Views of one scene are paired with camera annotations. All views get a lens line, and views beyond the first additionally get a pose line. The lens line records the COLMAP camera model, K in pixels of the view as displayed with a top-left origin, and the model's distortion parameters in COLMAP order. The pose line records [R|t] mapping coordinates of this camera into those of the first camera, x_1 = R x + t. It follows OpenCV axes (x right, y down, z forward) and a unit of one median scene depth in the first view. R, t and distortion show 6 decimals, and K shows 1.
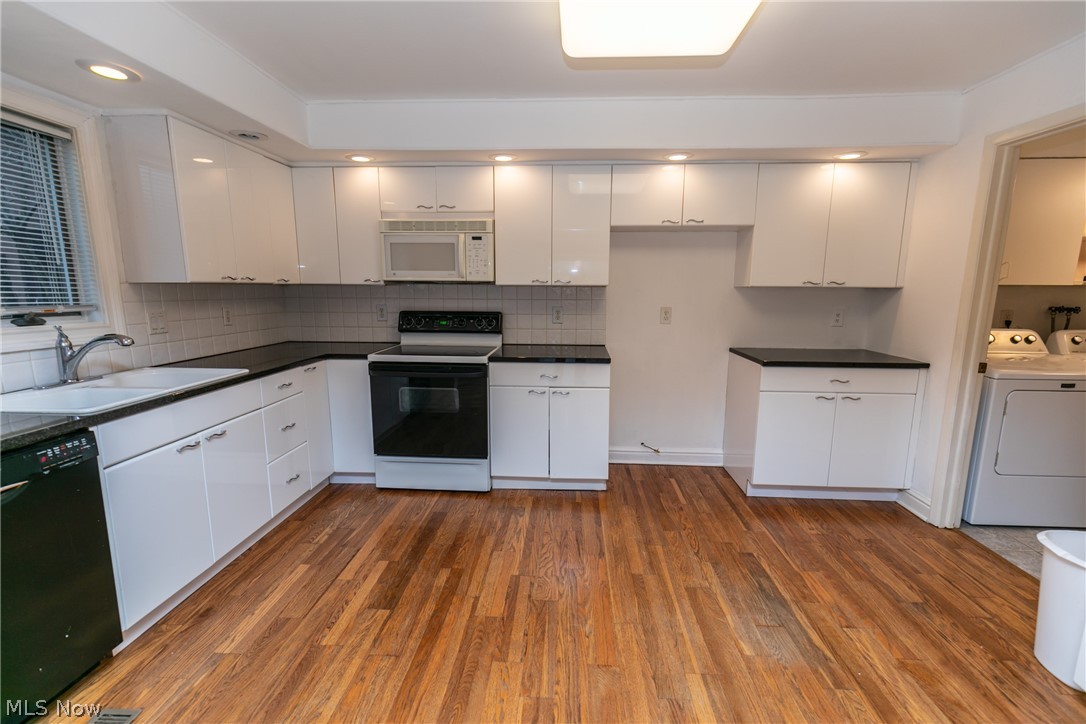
lens RADIAL K [[483.4, 0, 545.3], [0, 483.4, 367.9], [0, 0, 1]] dist [0.005574, -0.001101]
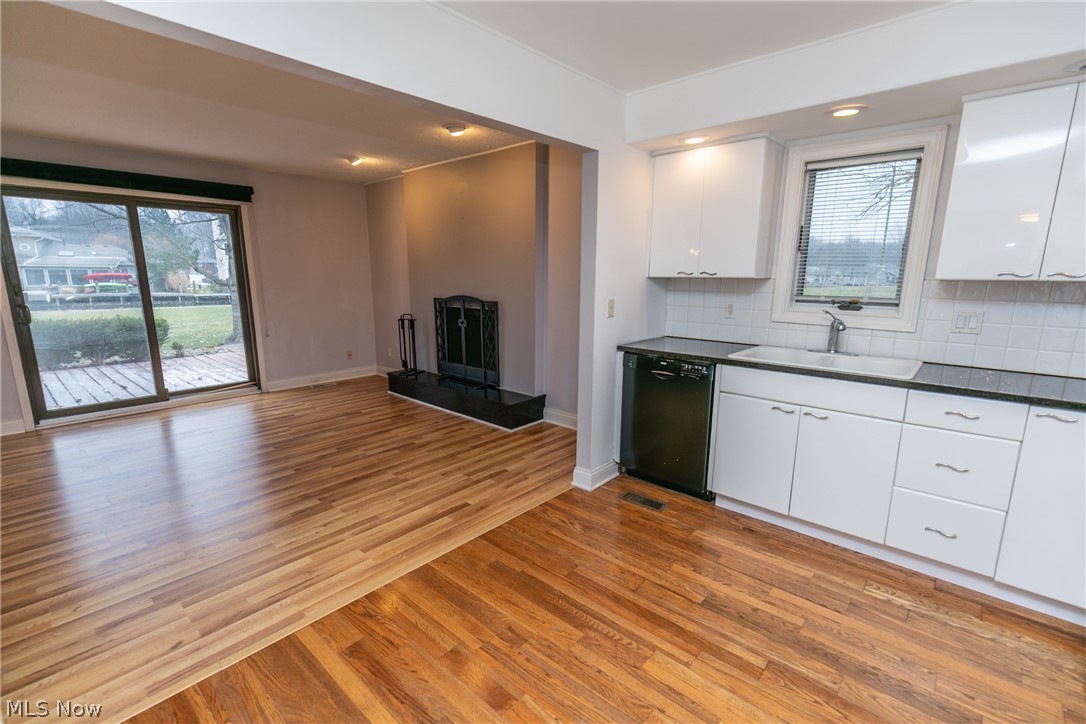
lens RADIAL K [[484.0, 0, 543.7], [0, 484.0, 369.9], [0, 0, 1]] dist [0.007328, -0.001366]
pose [[-0.625076, 0.145537, -0.766876, 0.400926], [-0.137189, 0.946687, 0.291483, -0.144735], [0.768414, 0.287406, -0.571785, 0.804020]]
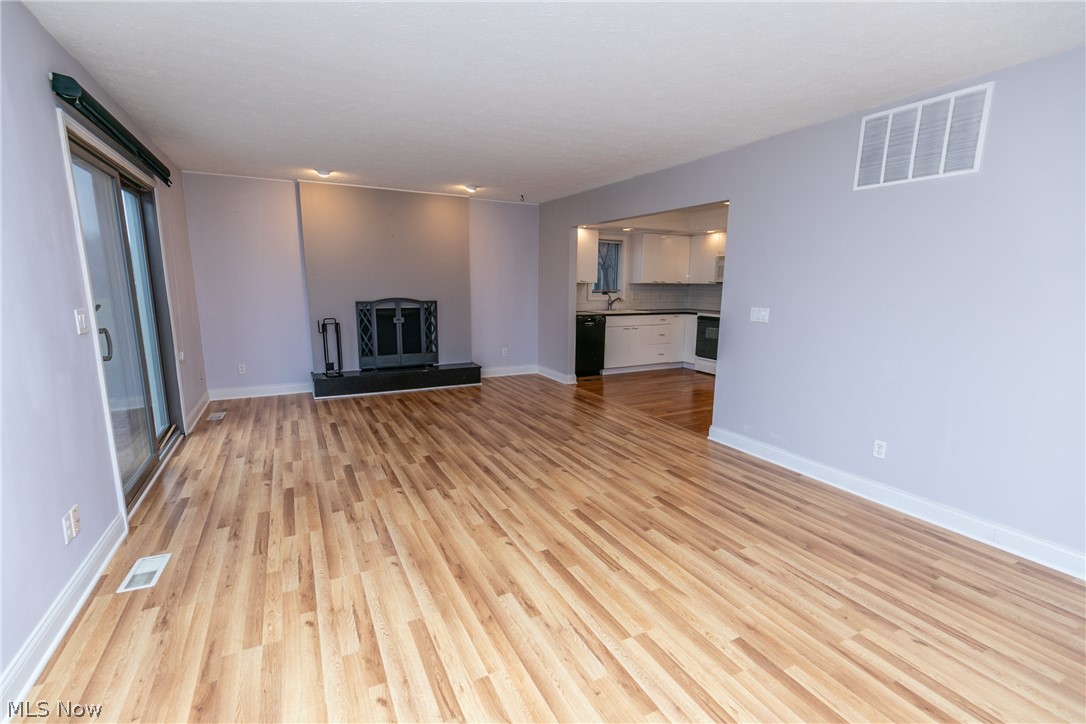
lens RADIAL K [[486.0, 0, 538.9], [0, 486.0, 364.8], [0, 0, 1]] dist [0.005565, -0.000732]
pose [[0.509327, 0.141194, -0.848911, 1.350641], [-0.146907, 0.986234, 0.075893, 0.164021], [0.847941, 0.086057, 0.523058, -0.941084]]
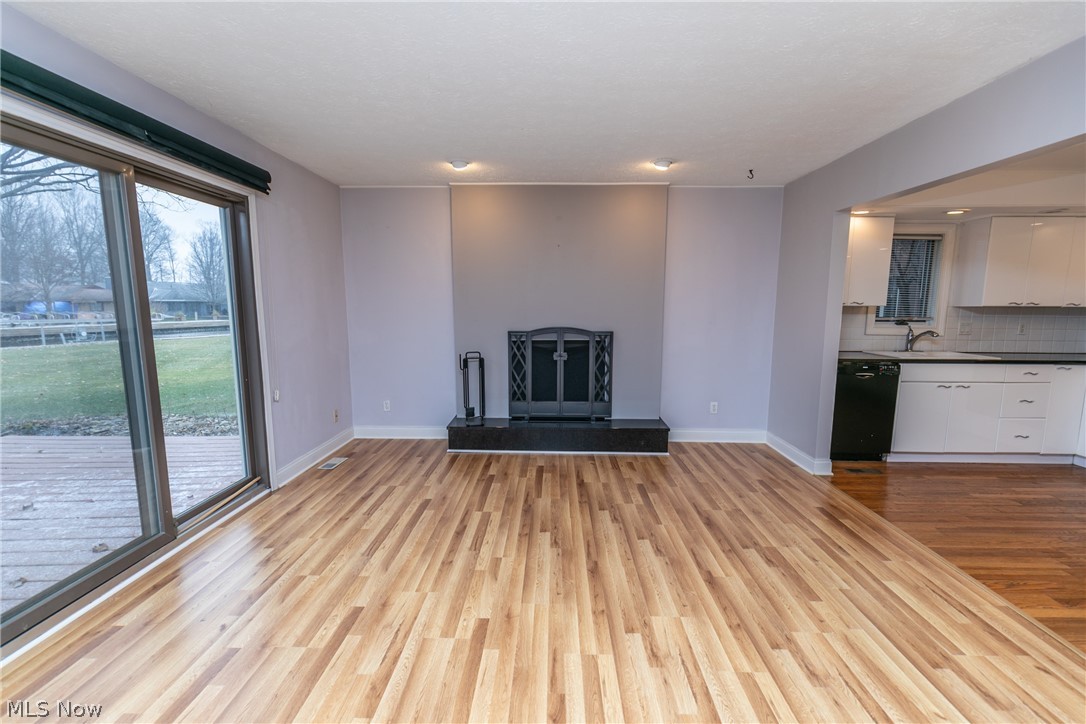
lens RADIAL K [[484.0, 0, 543.7], [0, 484.0, 369.9], [0, 0, 1]] dist [0.007328, -0.001366]
pose [[0.034850, 0.127906, -0.991174, 0.809866], [-0.168241, 0.978373, 0.120339, 0.086881], [0.985130, 0.162562, 0.055616, -0.518317]]
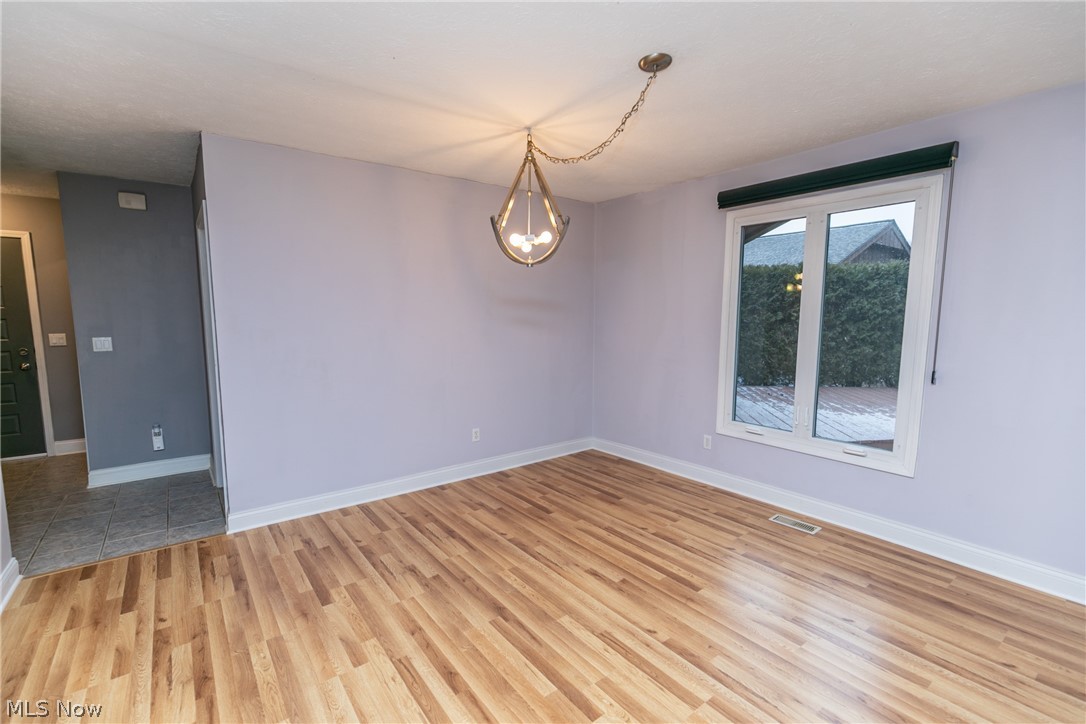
lens RADIAL K [[486.0, 0, 538.9], [0, 486.0, 364.8], [0, 0, 1]] dist [0.005565, -0.000732]
pose [[-0.646620, -0.089298, 0.757567, 0.647748], [0.117855, 0.969505, 0.214875, 0.000729], [-0.753653, 0.228225, -0.616377, -0.058435]]
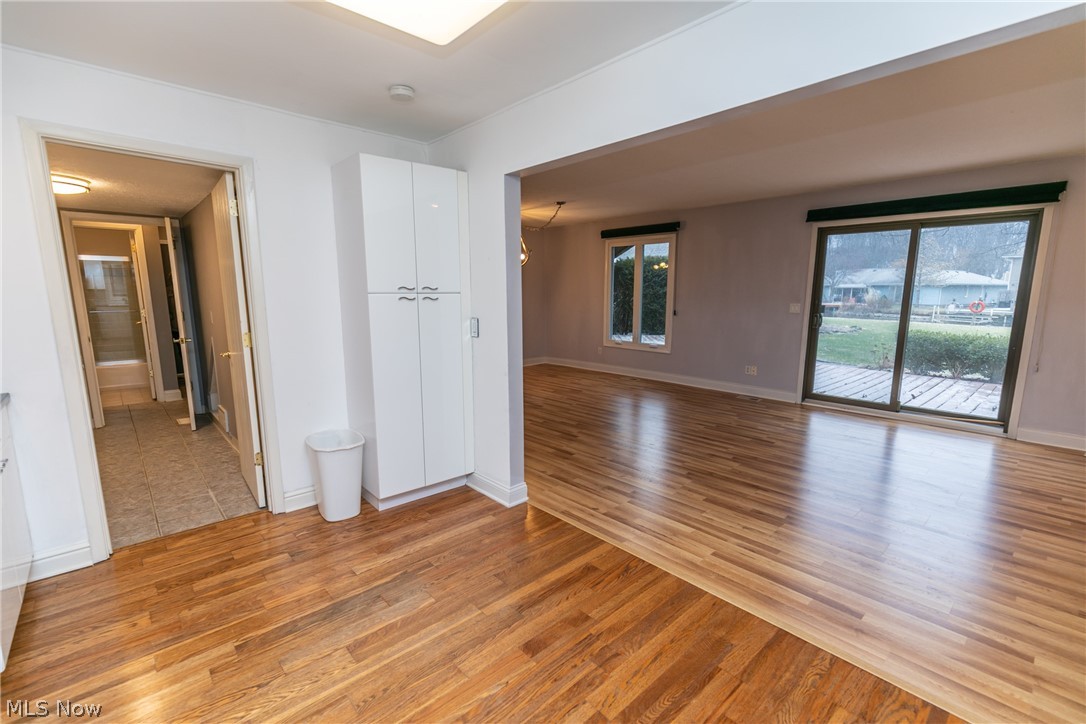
lens RADIAL K [[484.0, 0, 543.7], [0, 484.0, 369.9], [0, 0, 1]] dist [0.007328, -0.001366]
pose [[-0.712062, -0.122218, 0.691397, -0.327376], [0.111749, 0.952453, 0.283453, -0.160798], [-0.693166, 0.279099, -0.664548, 0.876638]]
